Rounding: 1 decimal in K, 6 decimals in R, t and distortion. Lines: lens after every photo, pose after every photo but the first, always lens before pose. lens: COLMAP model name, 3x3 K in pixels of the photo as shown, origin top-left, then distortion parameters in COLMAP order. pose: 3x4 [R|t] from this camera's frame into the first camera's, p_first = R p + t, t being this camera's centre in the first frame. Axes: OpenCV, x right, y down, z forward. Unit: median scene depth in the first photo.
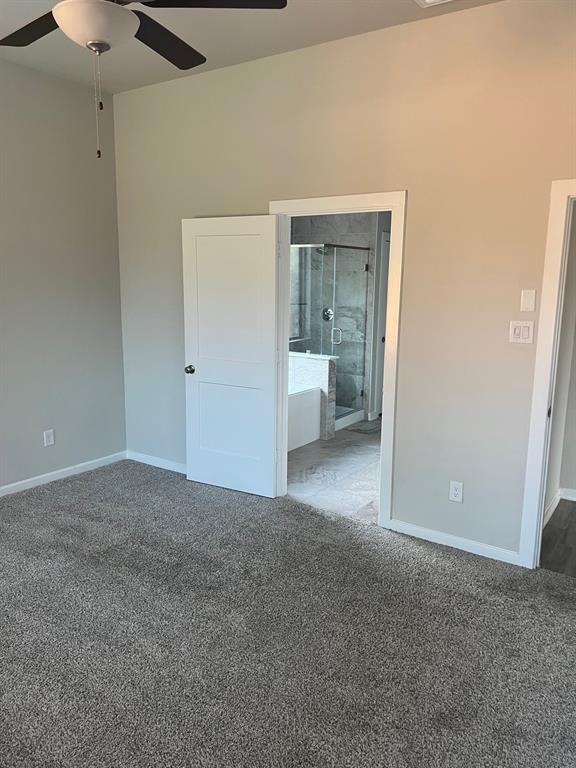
lens RADIAL K [[577.7, 0, 288.0], [0, 577.7, 384.0], [0, 0, 1]] dist [0.074582, -0.100700]
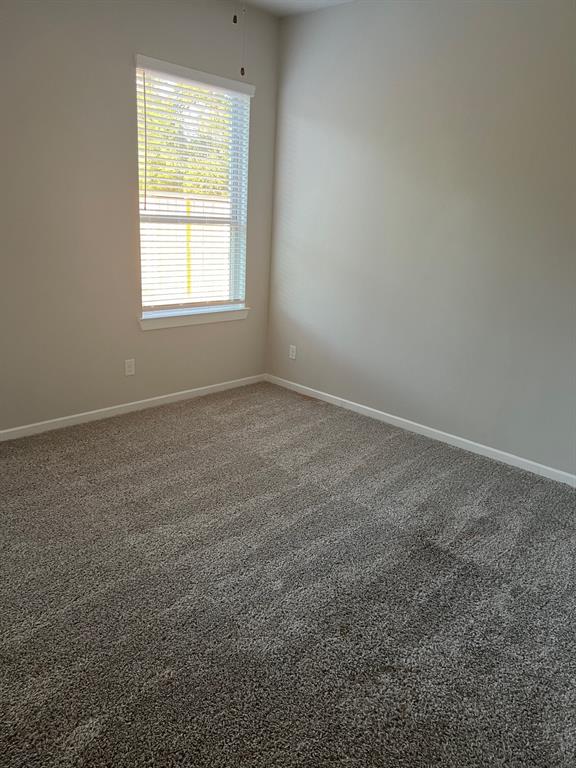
lens RADIAL K [[577.7, 0, 288.0], [0, 577.7, 384.0], [0, 0, 1]] dist [0.074582, -0.100700]
pose [[-0.187288, 0.251317, -0.949612, 0.398966], [-0.223708, 0.930403, 0.290354, -0.111408], [0.956492, 0.266816, -0.118032, 0.722813]]
